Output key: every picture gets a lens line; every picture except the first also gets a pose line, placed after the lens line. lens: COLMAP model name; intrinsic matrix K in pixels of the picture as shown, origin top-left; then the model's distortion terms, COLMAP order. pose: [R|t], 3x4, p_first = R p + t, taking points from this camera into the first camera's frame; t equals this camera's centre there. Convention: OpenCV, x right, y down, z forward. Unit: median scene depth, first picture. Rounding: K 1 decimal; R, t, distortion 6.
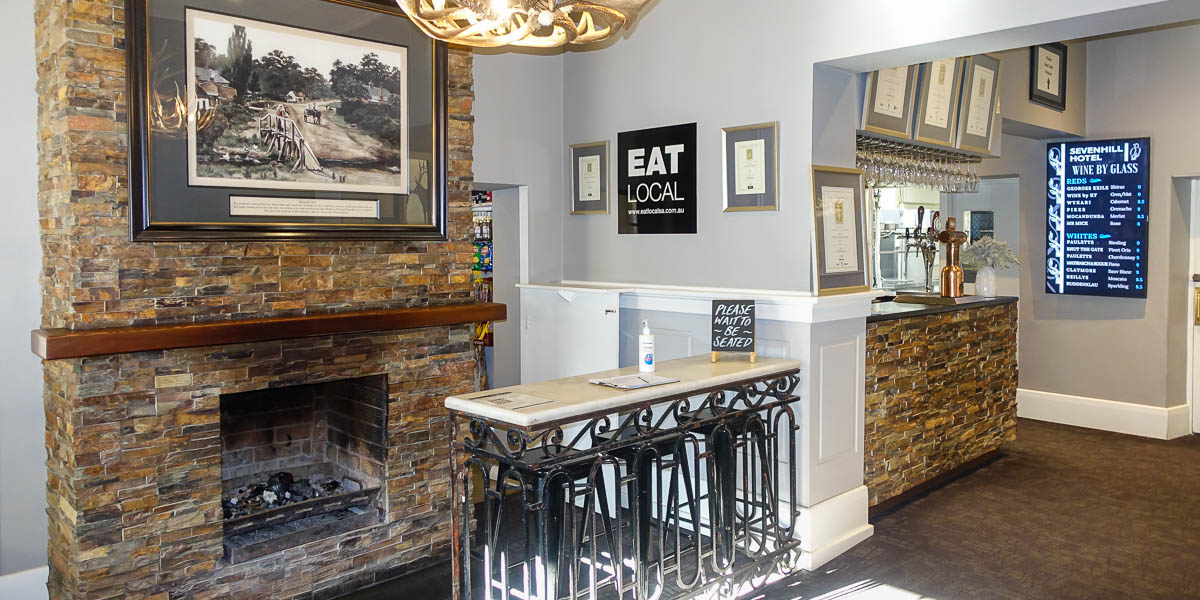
lens RADIAL K [[831.1, 0, 601.0], [0, 831.1, 296.8], [0, 0, 1]] dist [-0.005975, -0.002143]
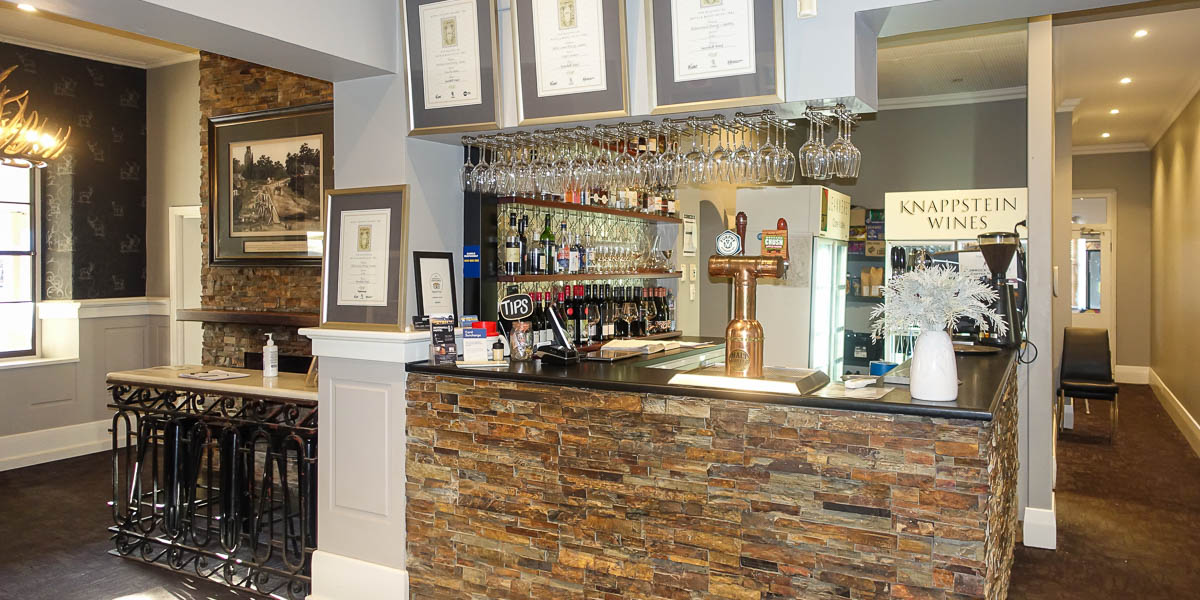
lens RADIAL K [[831.1, 0, 601.4], [0, 831.1, 301.9], [0, 0, 1]] dist [-0.005975, -0.002143]
pose [[0.291272, 0.046021, -0.955533, 0.937280], [-0.067034, 0.997369, 0.027602, -0.058111], [0.954289, 0.056014, 0.293591, 0.760471]]
